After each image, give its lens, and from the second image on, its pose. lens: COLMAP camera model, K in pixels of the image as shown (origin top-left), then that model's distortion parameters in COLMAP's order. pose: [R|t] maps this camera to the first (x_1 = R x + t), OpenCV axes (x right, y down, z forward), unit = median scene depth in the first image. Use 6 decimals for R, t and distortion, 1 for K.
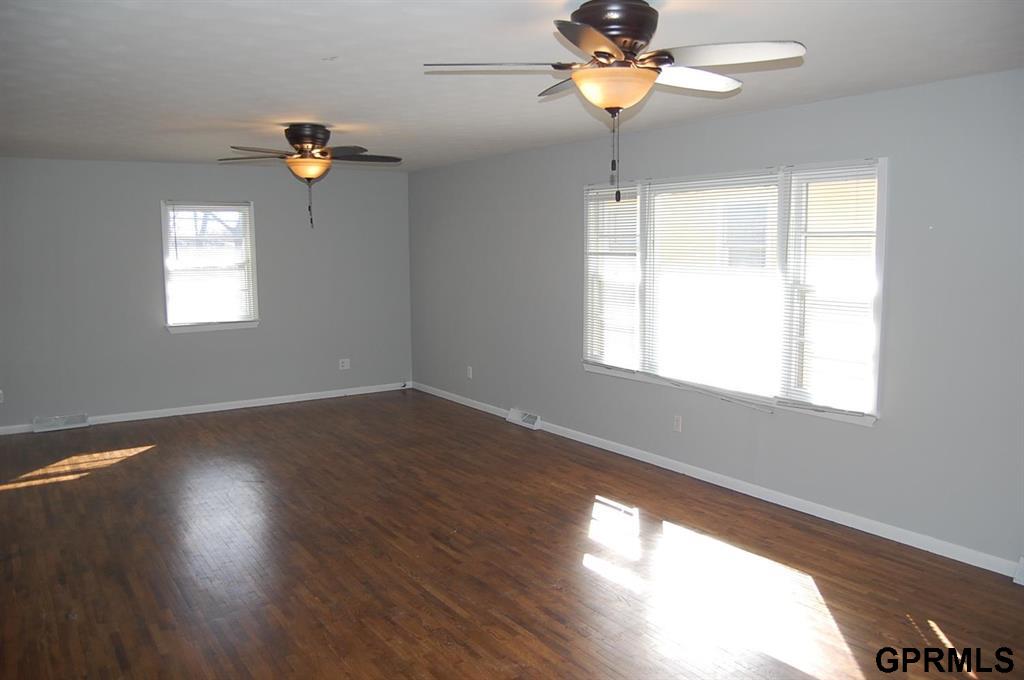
lens RADIAL K [[803.8, 0, 512.0], [0, 803.8, 340.0], [0, 0, 1]] dist [-0.095481, 0.040514]
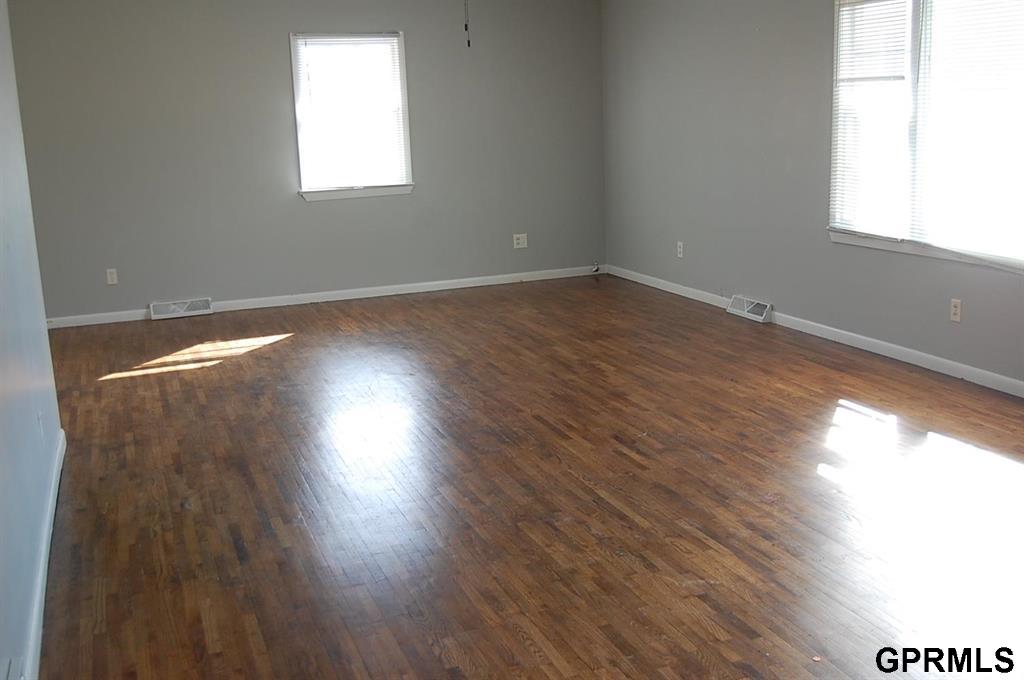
lens RADIAL K [[1065.4, 0, 512.0], [0, 1065.4, 340.0], [0, 0, 1]] dist [-0.057540, -0.011900]
pose [[0.974082, 0.020341, -0.225278, 0.035296], [0.002402, 0.994962, 0.100224, 0.041252], [0.226182, -0.098168, 0.969126, -0.032854]]
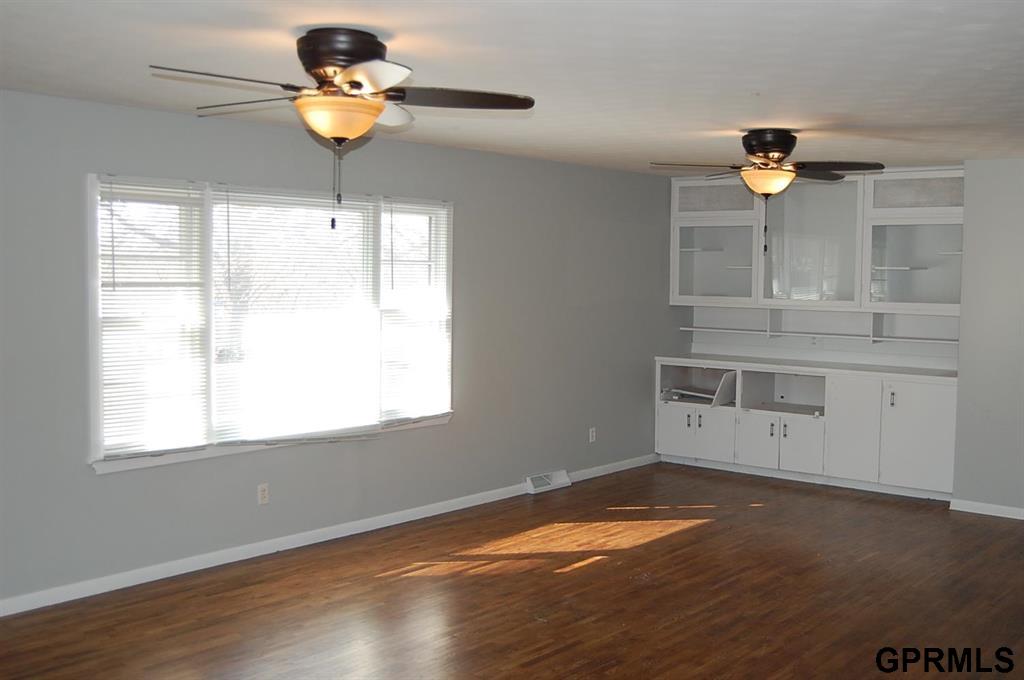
lens RADIAL K [[1124.8, 0, 512.0], [0, 1124.8, 340.0], [0, 0, 1]] dist [-0.080084, -0.001084]
pose [[-0.298024, -0.057130, 0.952847, -1.117882], [0.104051, 0.990315, 0.091921, -0.151301], [-0.948870, 0.126539, -0.289193, 1.292602]]
